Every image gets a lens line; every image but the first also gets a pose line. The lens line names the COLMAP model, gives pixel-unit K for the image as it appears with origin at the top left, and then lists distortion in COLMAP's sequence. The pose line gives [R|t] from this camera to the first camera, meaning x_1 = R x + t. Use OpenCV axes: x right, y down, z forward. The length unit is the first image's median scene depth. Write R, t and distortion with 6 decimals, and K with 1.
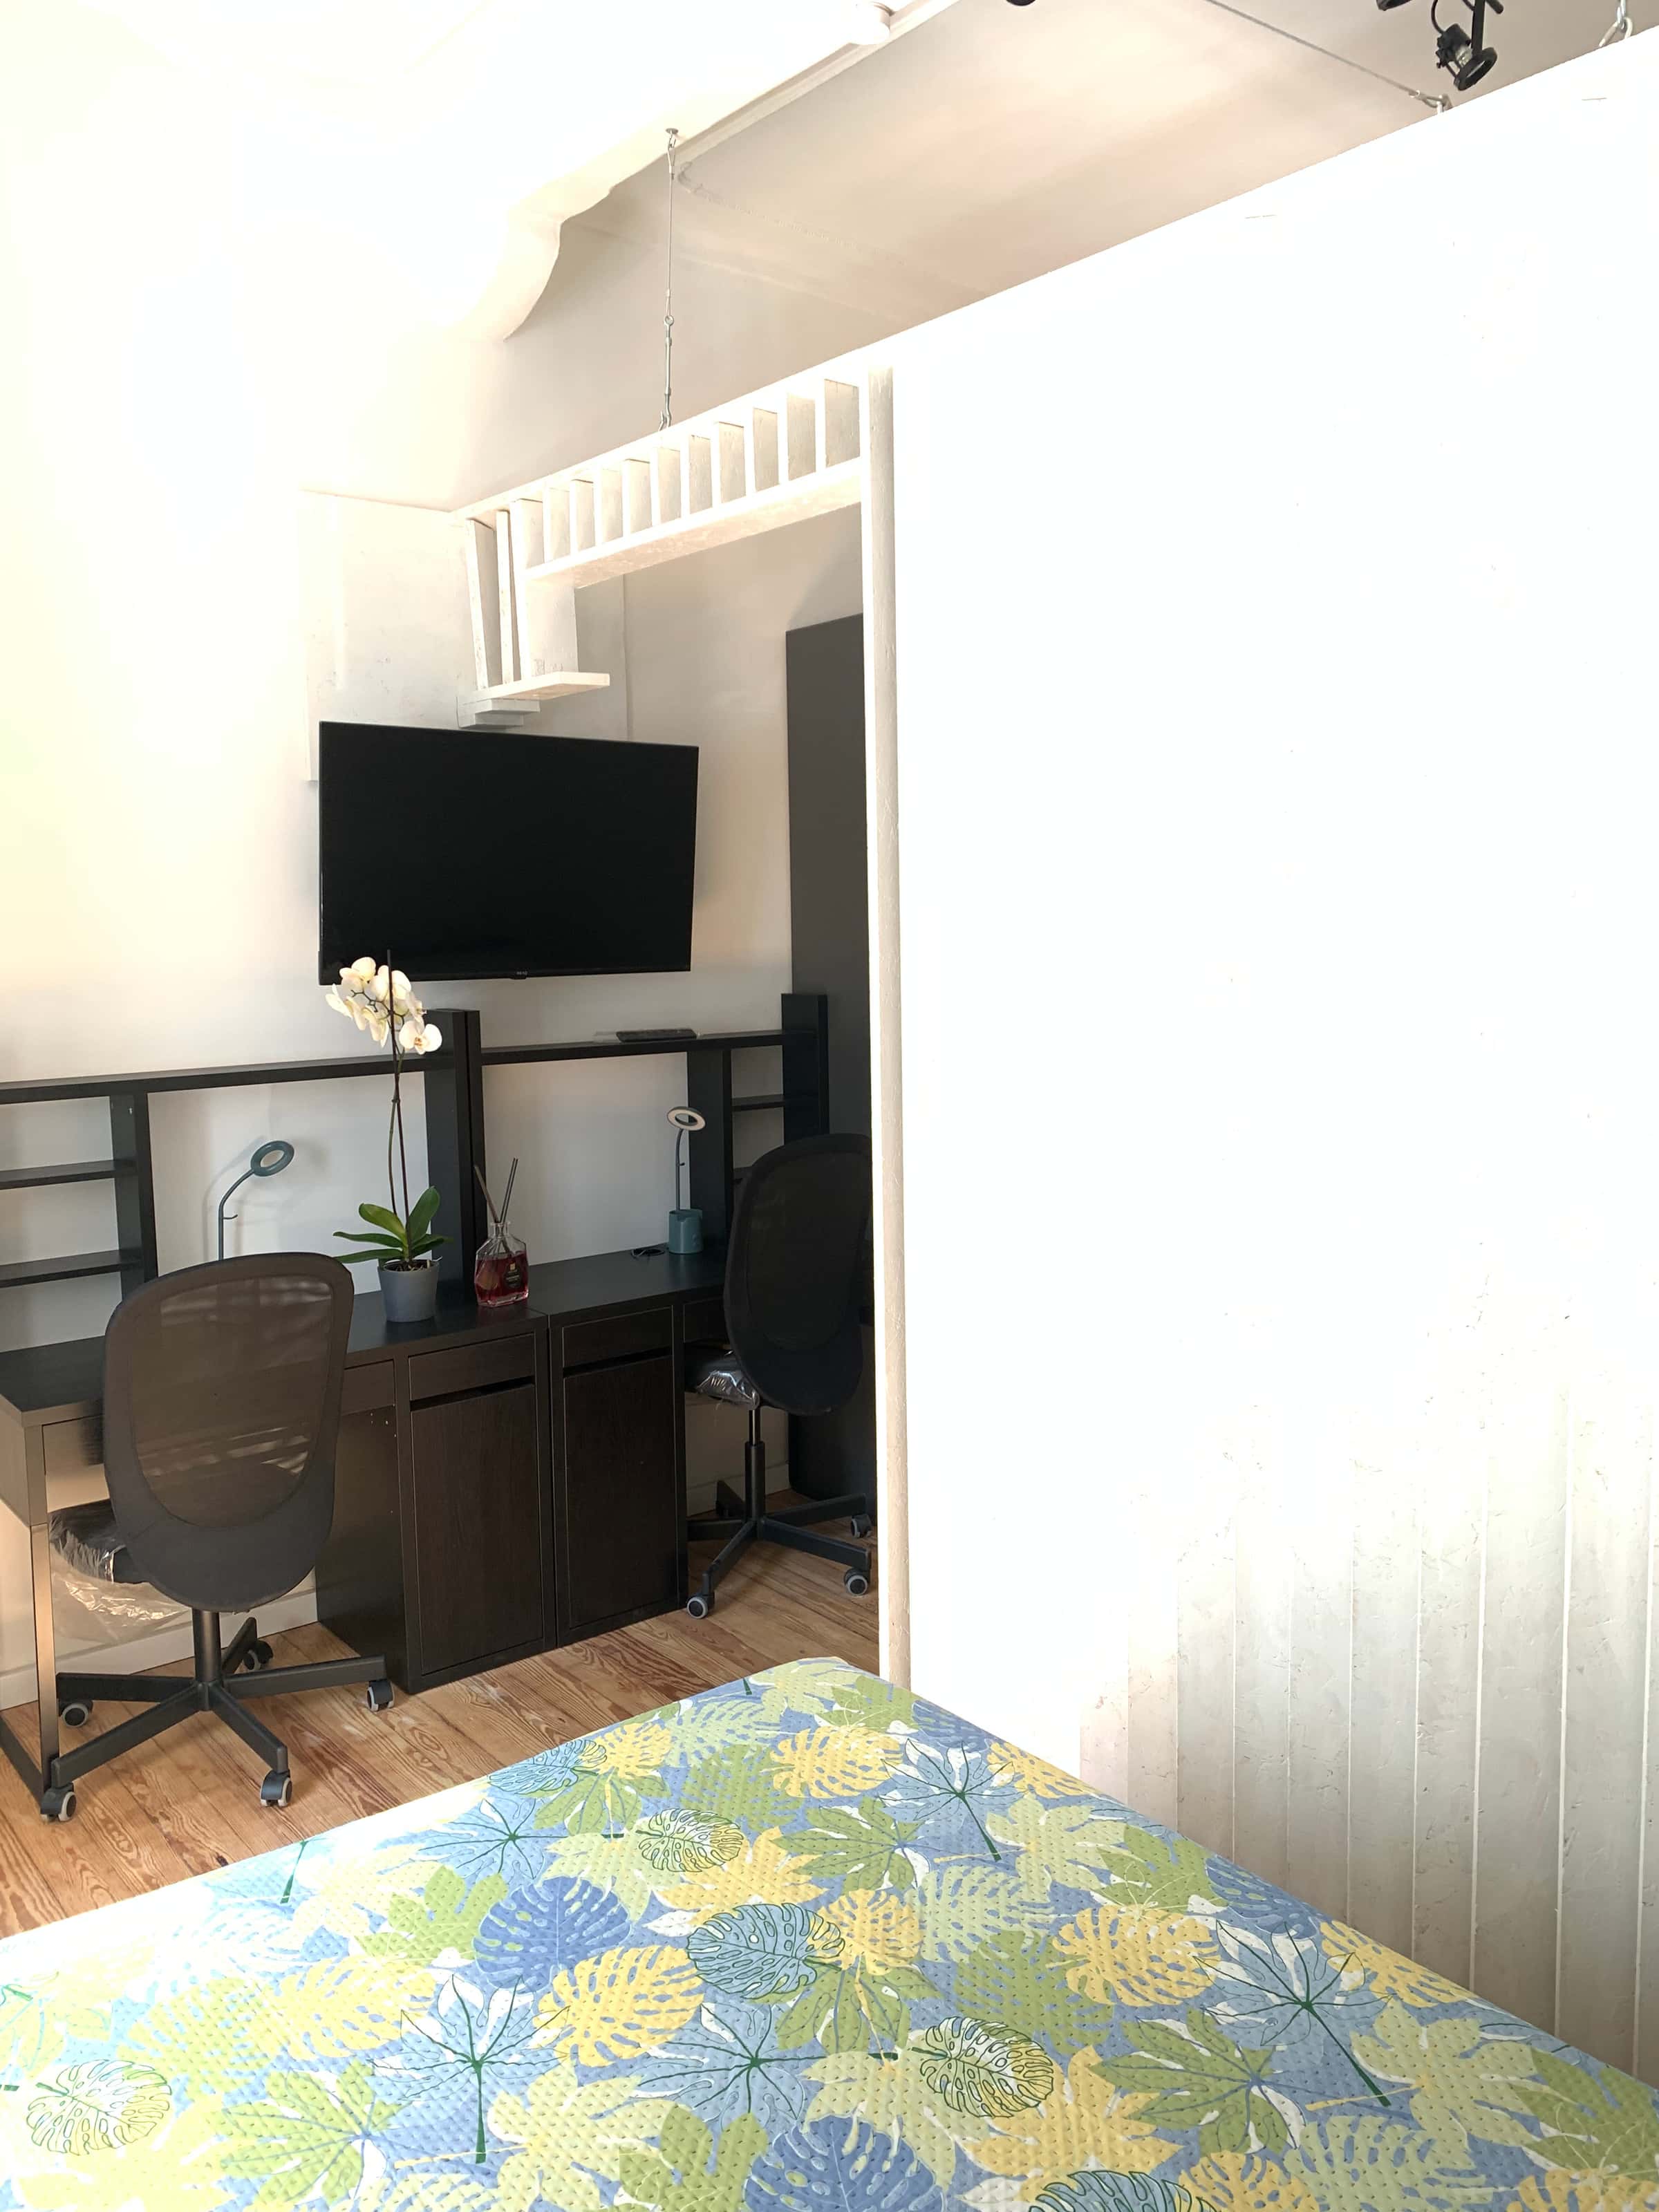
lens RADIAL K [[1708.1, 0, 858.5], [0, 1708.1, 1088.8], [0, 0, 1]] dist [0.022946, -0.025368]
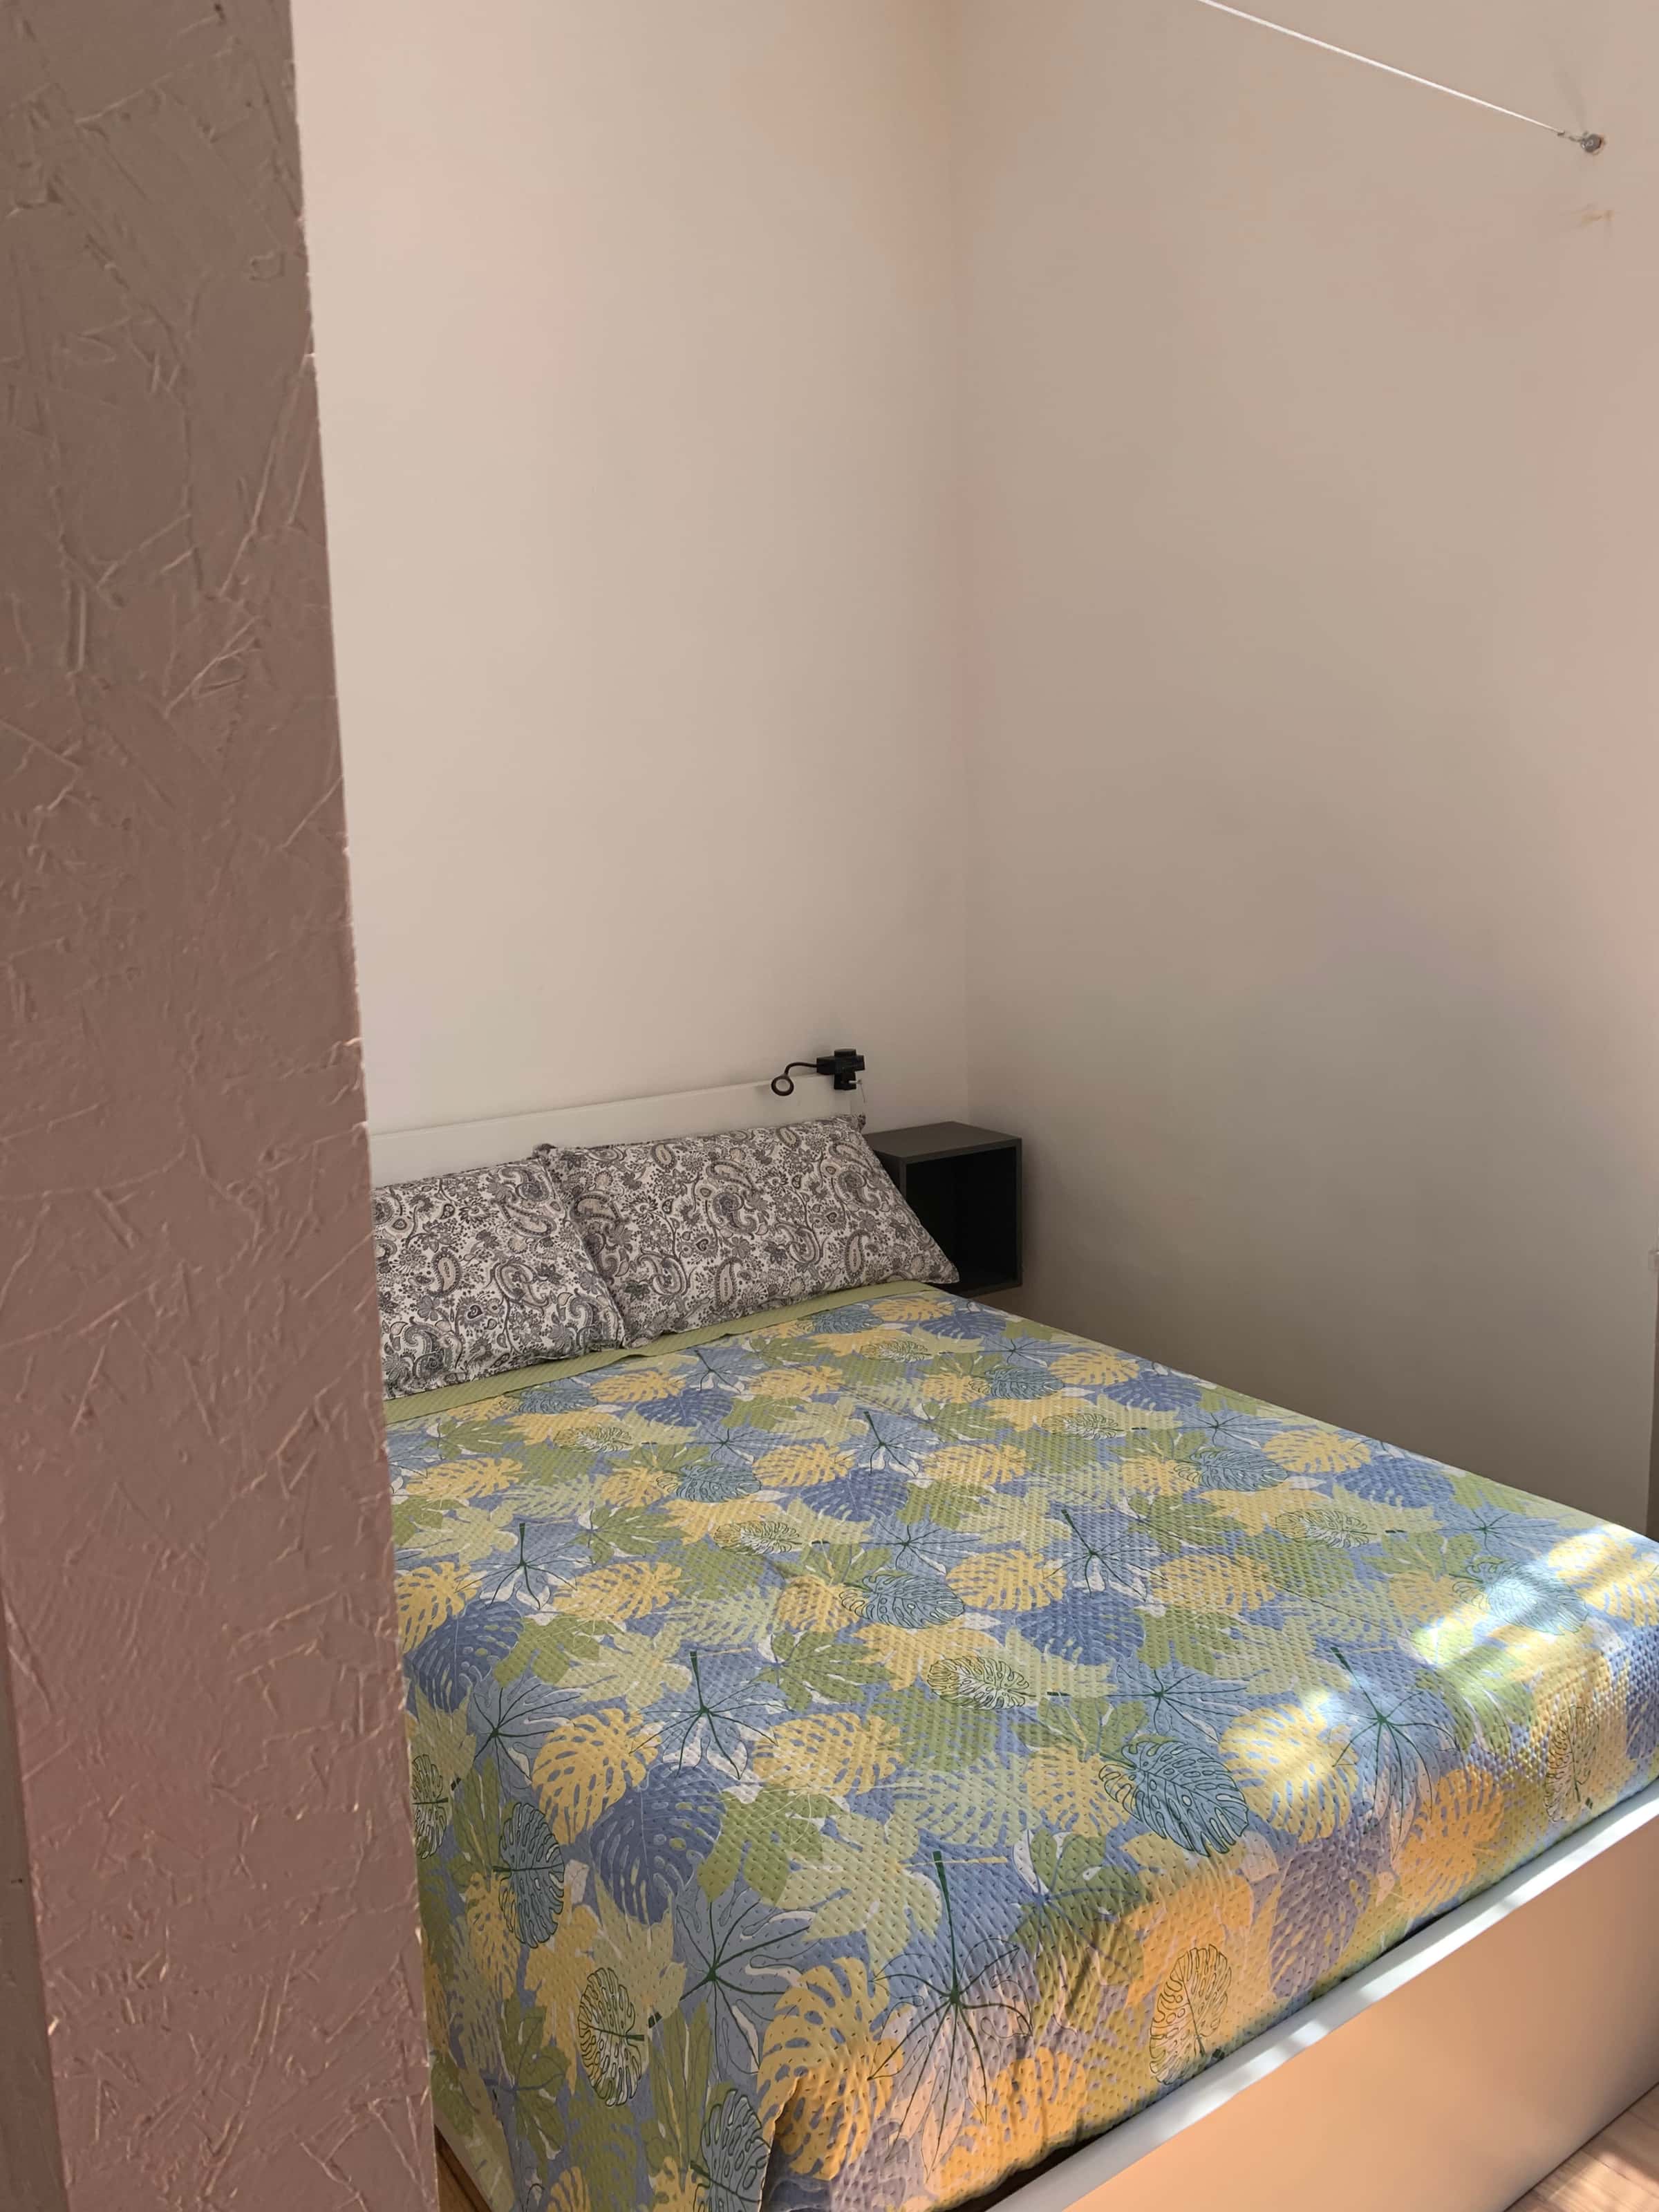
lens RADIAL K [[1708.1, 0, 844.4], [0, 1708.1, 1083.0], [0, 0, 1]] dist [0.022946, -0.025368]
pose [[-0.997076, 0.030173, 0.070202, -0.069840], [0.047361, 0.965008, 0.257908, -0.122900], [-0.059964, 0.260479, -0.963616, 1.318570]]
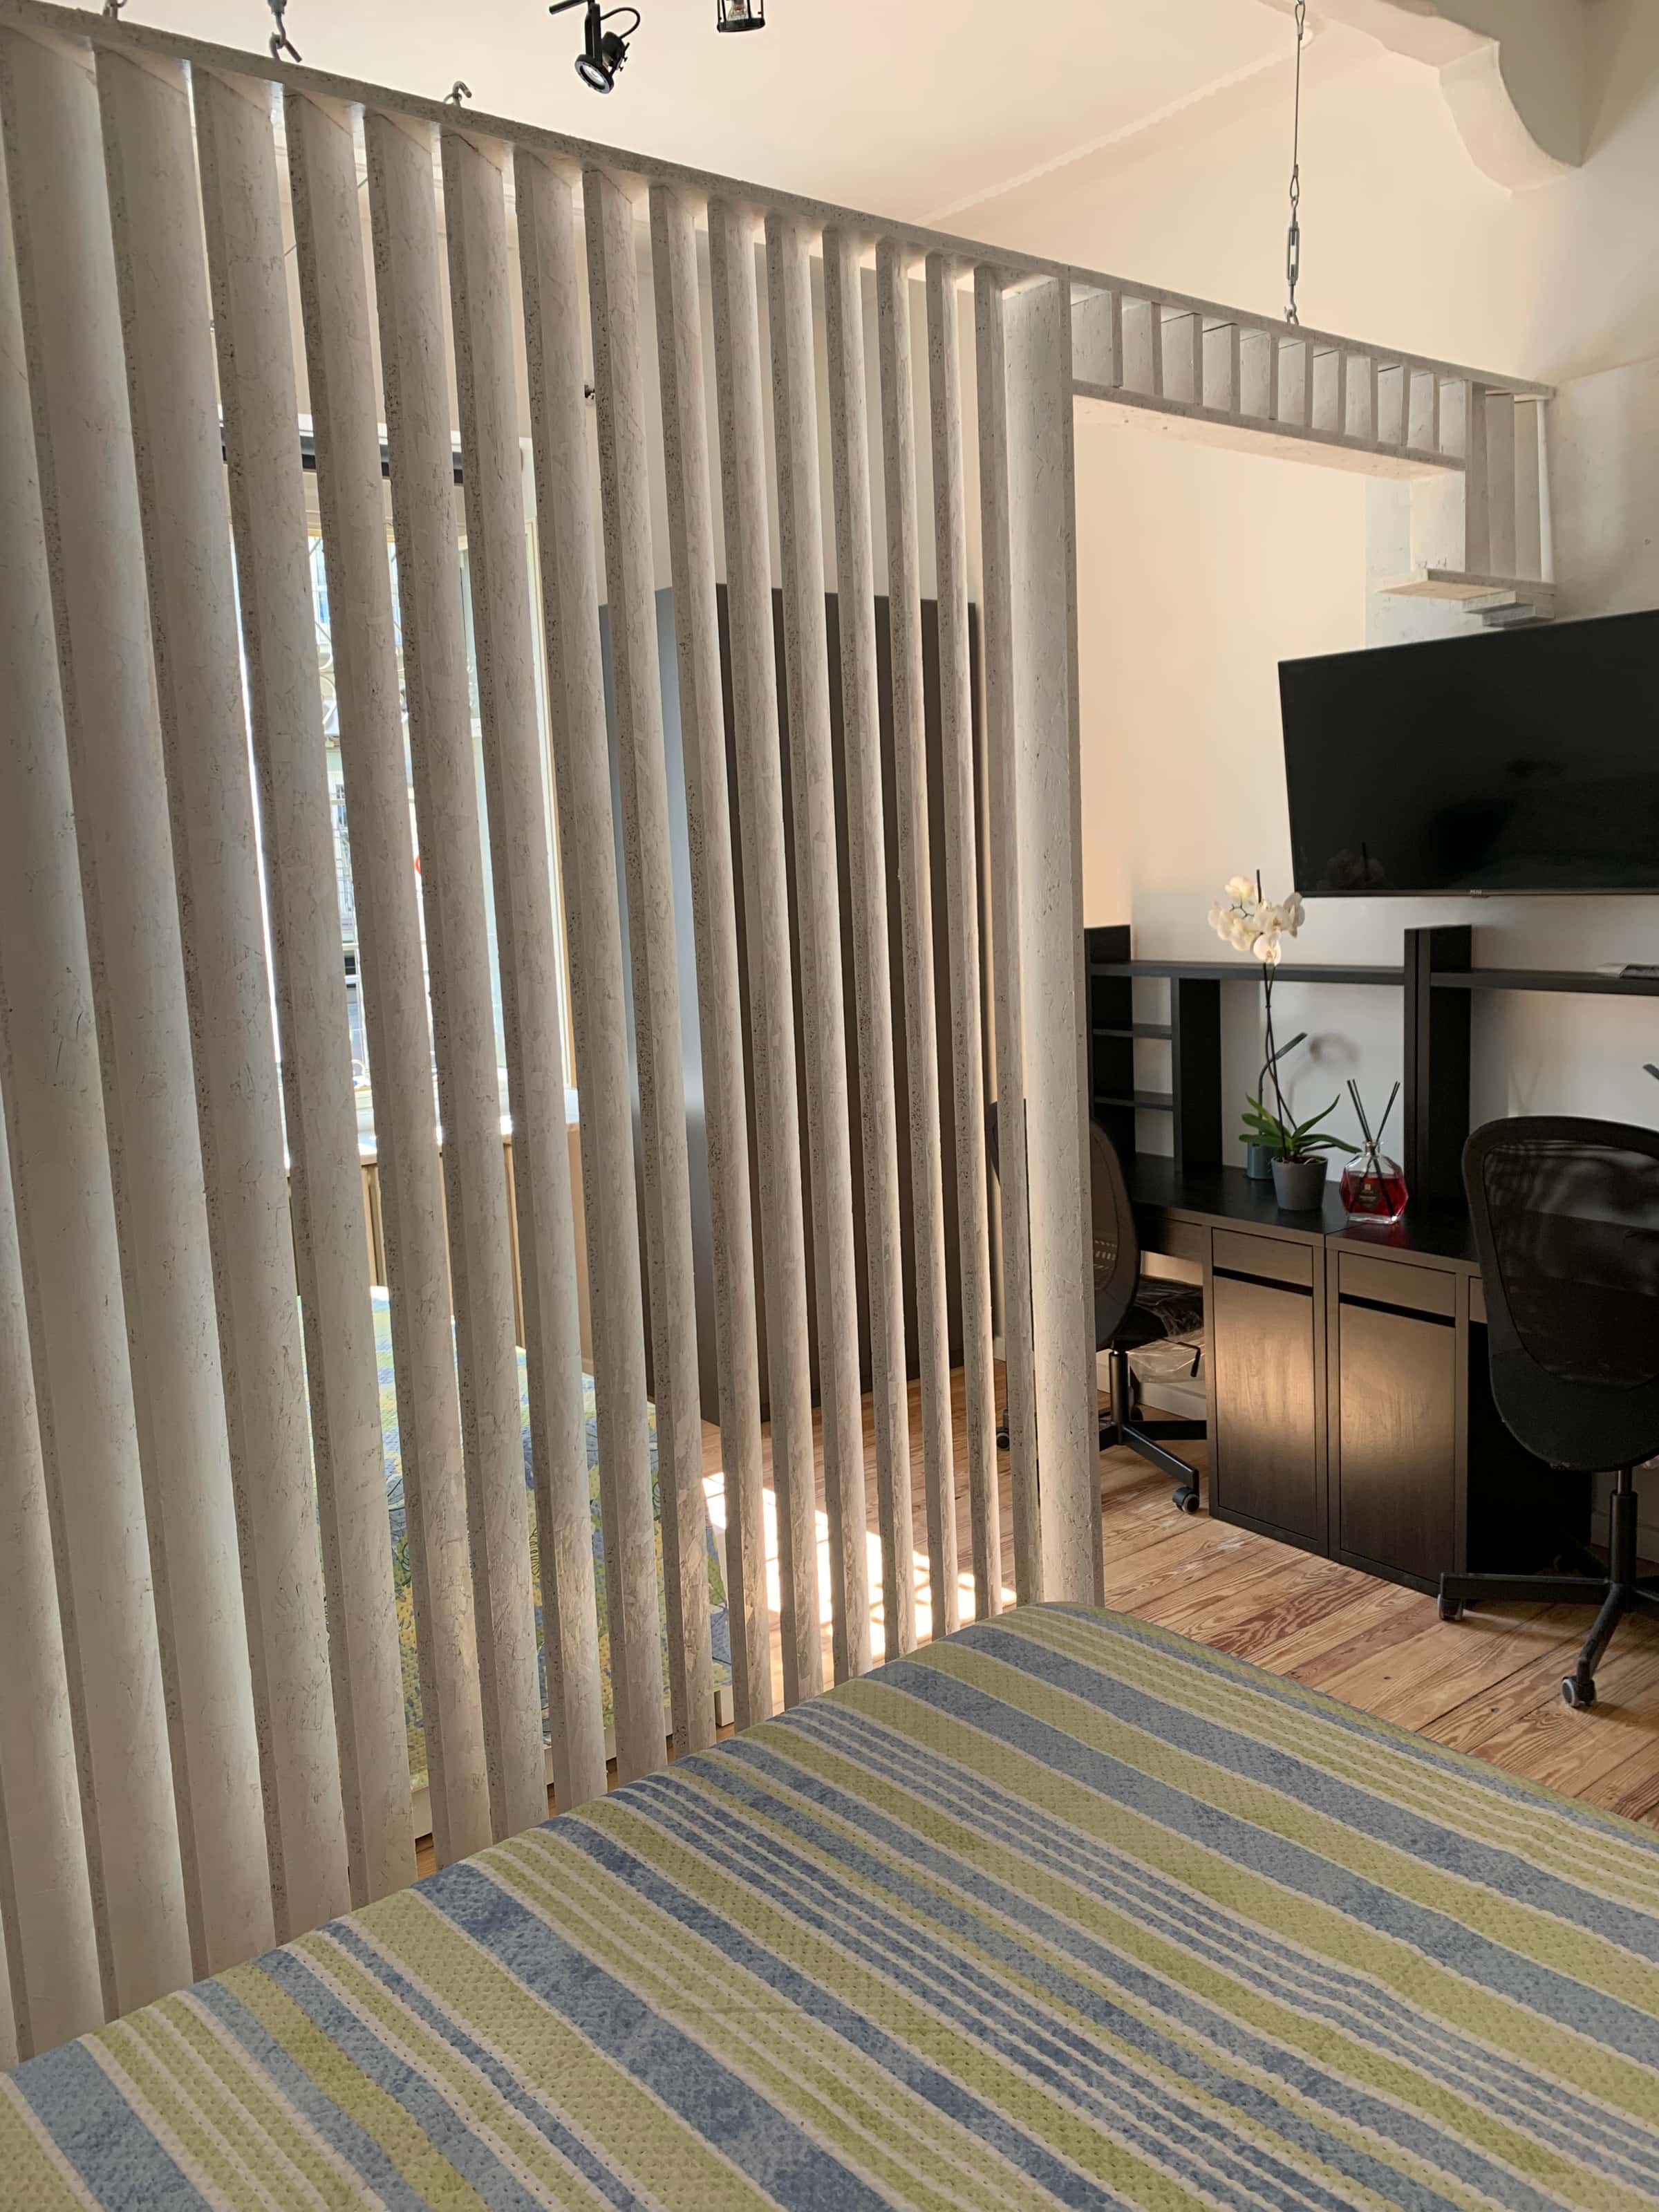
lens RADIAL K [[1708.1, 0, 833.4], [0, 1708.1, 1089.5], [0, 0, 1]] dist [0.022946, -0.025368]
pose [[-0.026575, 0.160484, -0.986681, 1.130812], [-0.051514, 0.985498, 0.161679, -0.141577], [0.998319, 0.055125, -0.017923, 1.005525]]
